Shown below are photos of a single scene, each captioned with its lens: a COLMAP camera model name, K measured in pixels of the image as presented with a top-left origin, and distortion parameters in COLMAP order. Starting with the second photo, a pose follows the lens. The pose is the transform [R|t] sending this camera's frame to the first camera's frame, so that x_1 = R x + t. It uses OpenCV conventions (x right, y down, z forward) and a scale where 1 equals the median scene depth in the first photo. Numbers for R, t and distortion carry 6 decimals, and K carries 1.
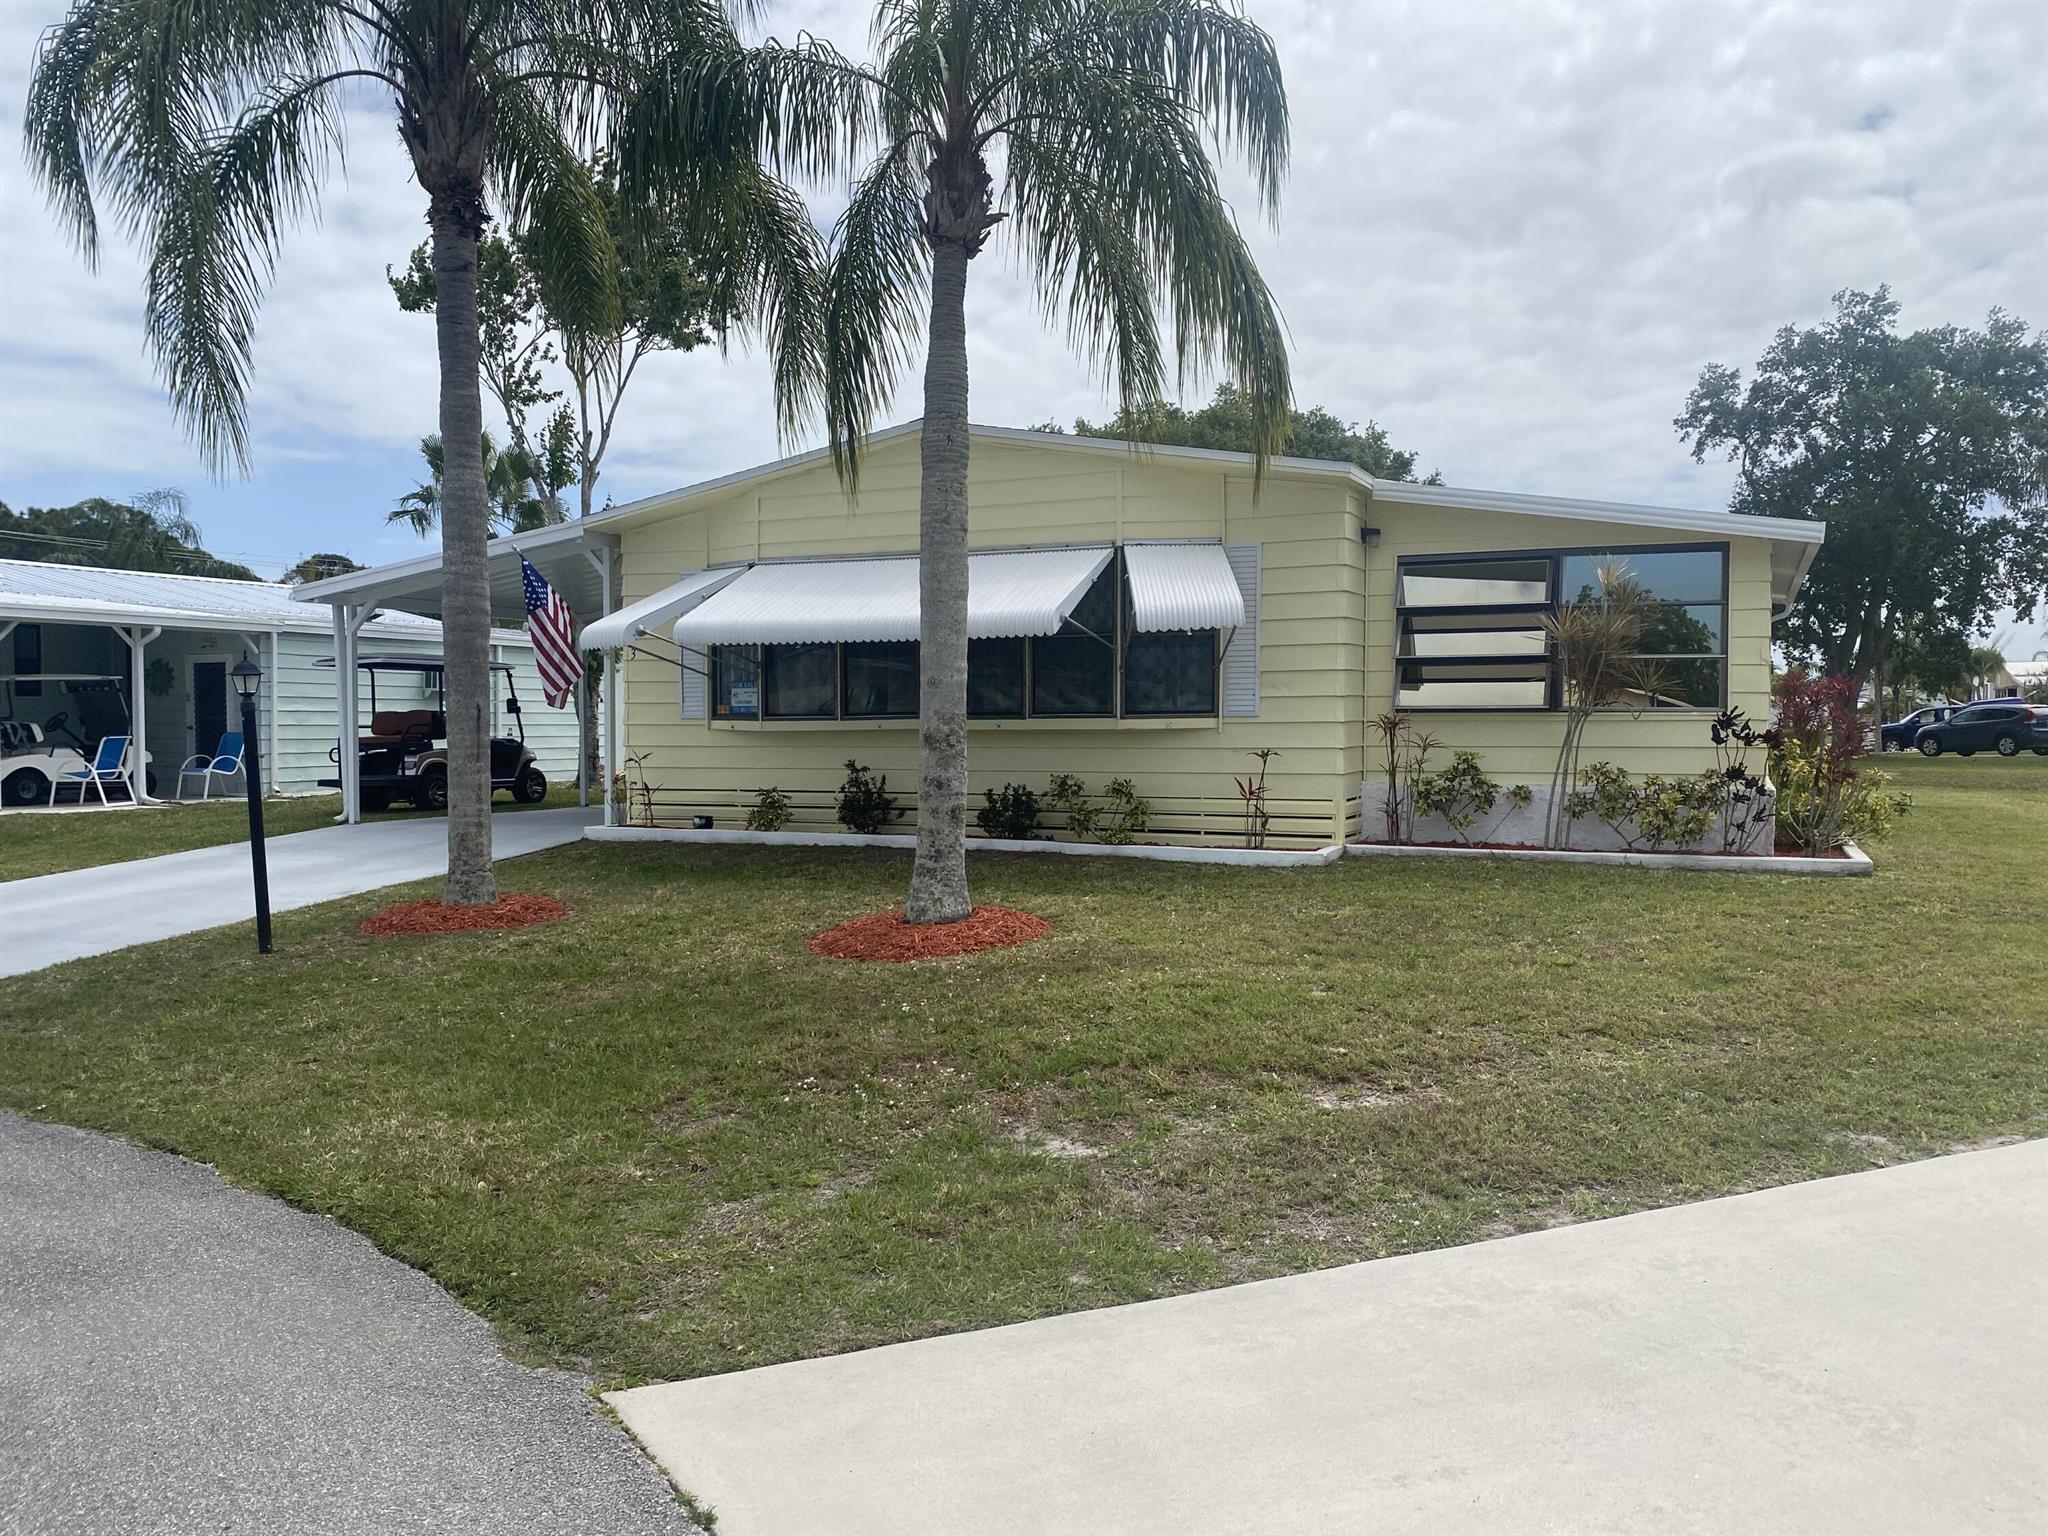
lens RADIAL K [[1545.6, 0, 1024.0], [0, 1545.6, 768.0], [0, 0, 1]] dist [0.036340, -0.036752]
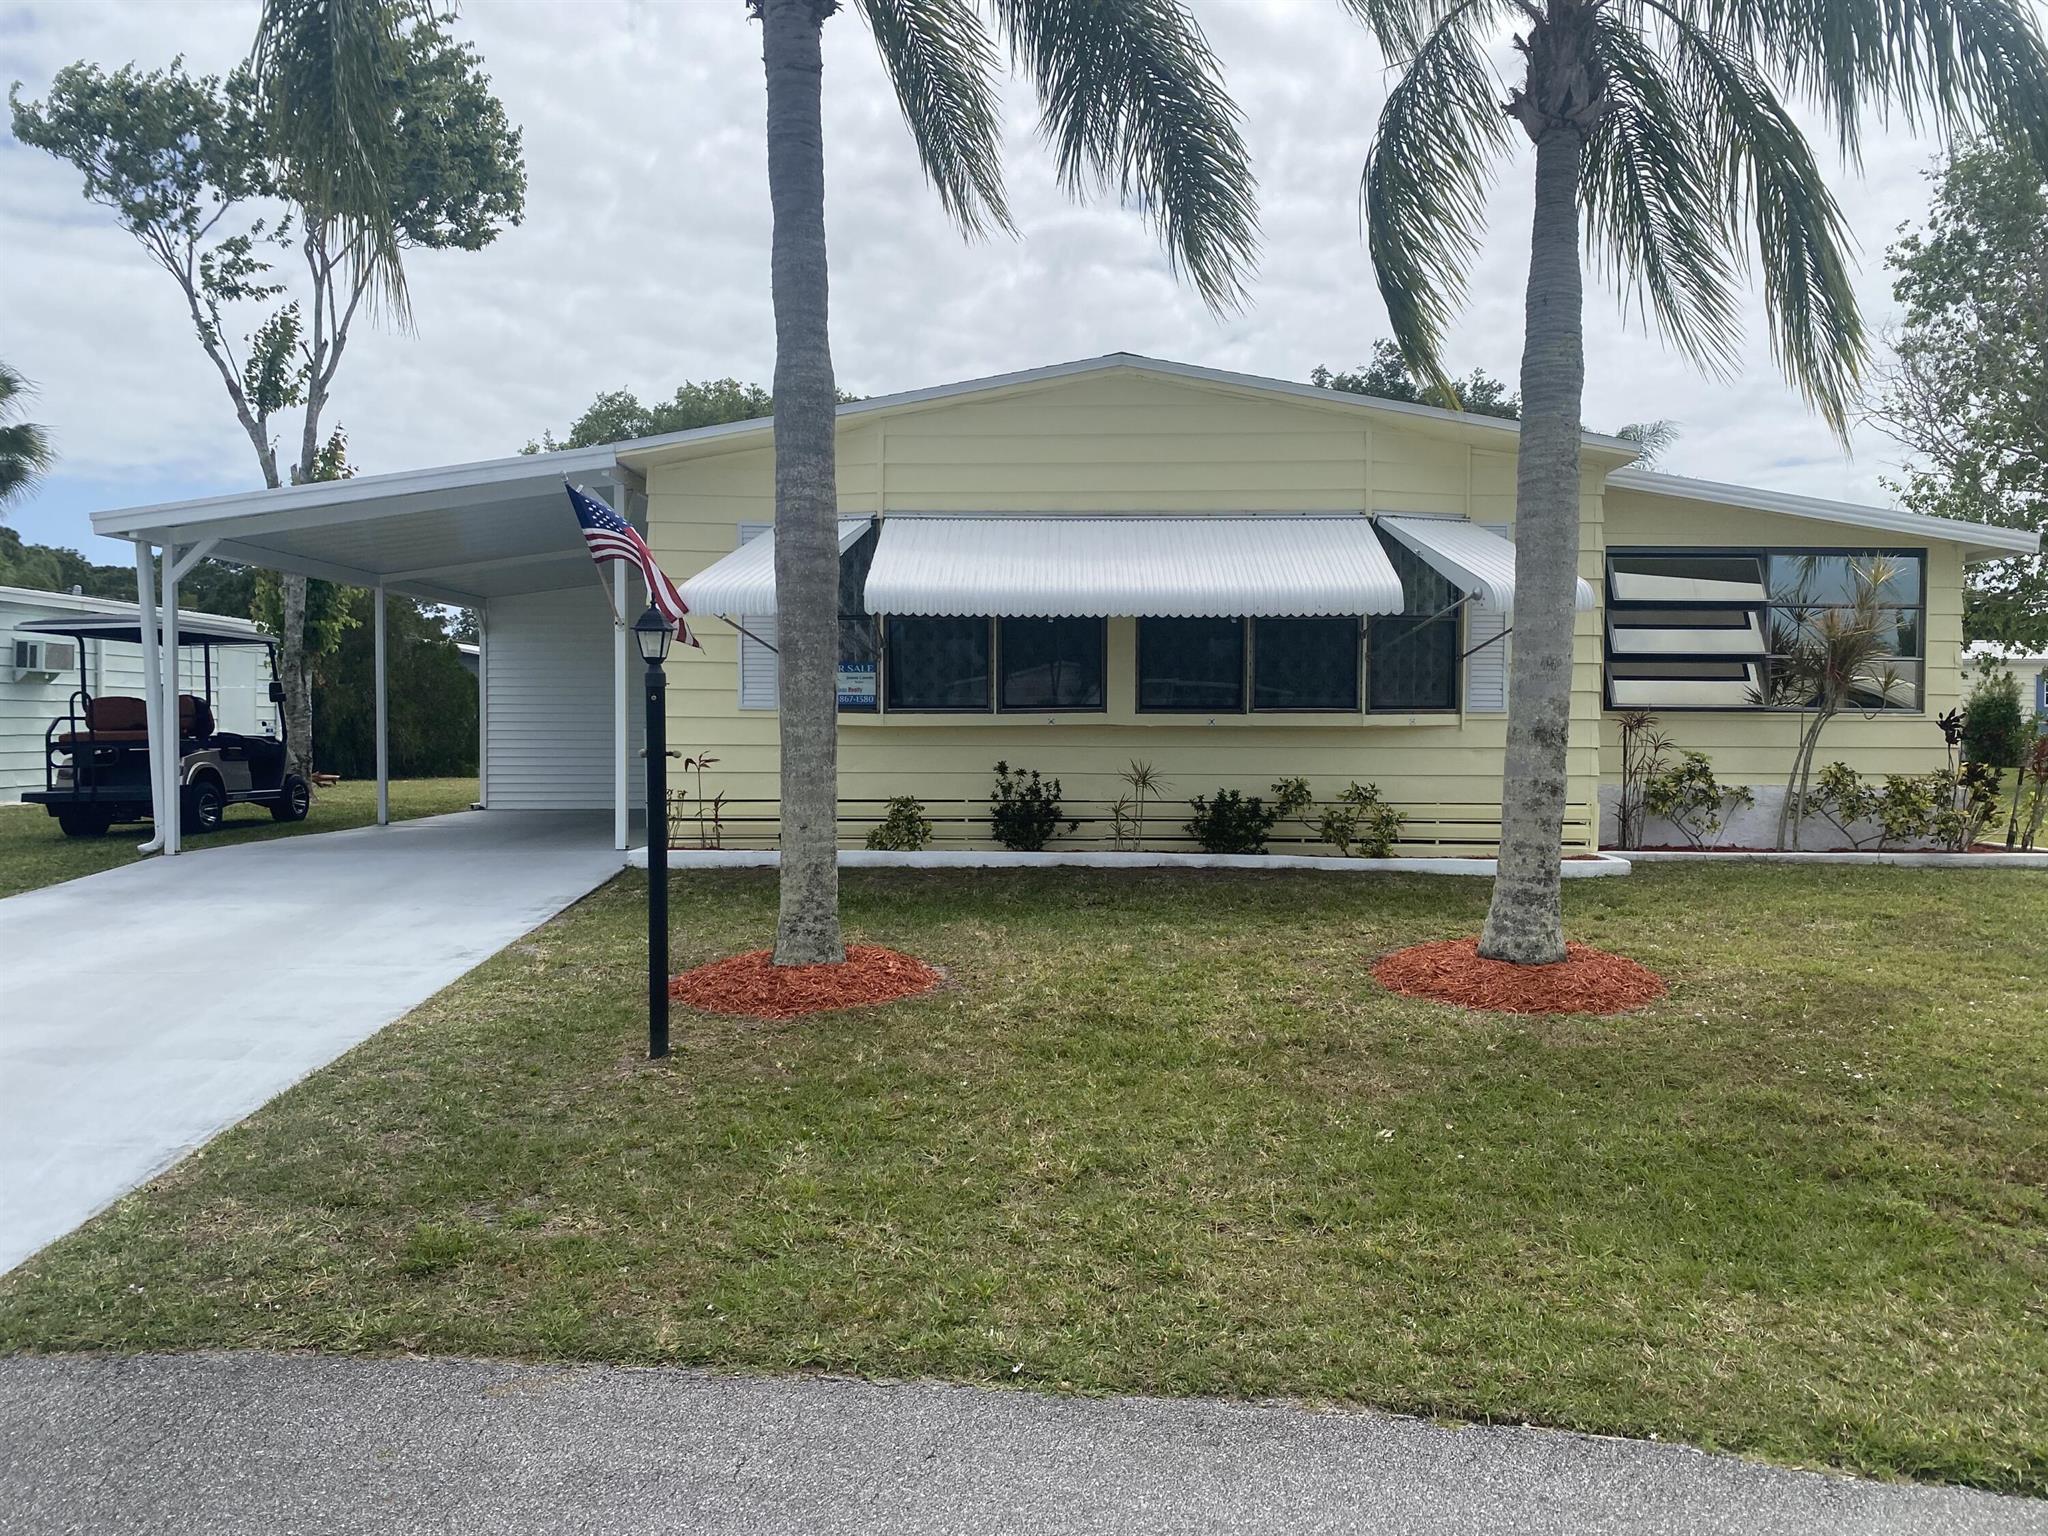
lens RADIAL K [[1546.0, 0, 1024.8], [0, 1546.0, 770.1], [0, 0, 1]] dist [0.005613, -0.019208]
pose [[0.921489, -0.003749, 0.388388, -0.454169], [0.004235, 0.999991, -0.000396, -0.000446], [-0.388383, 0.002010, 0.921496, 0.264179]]
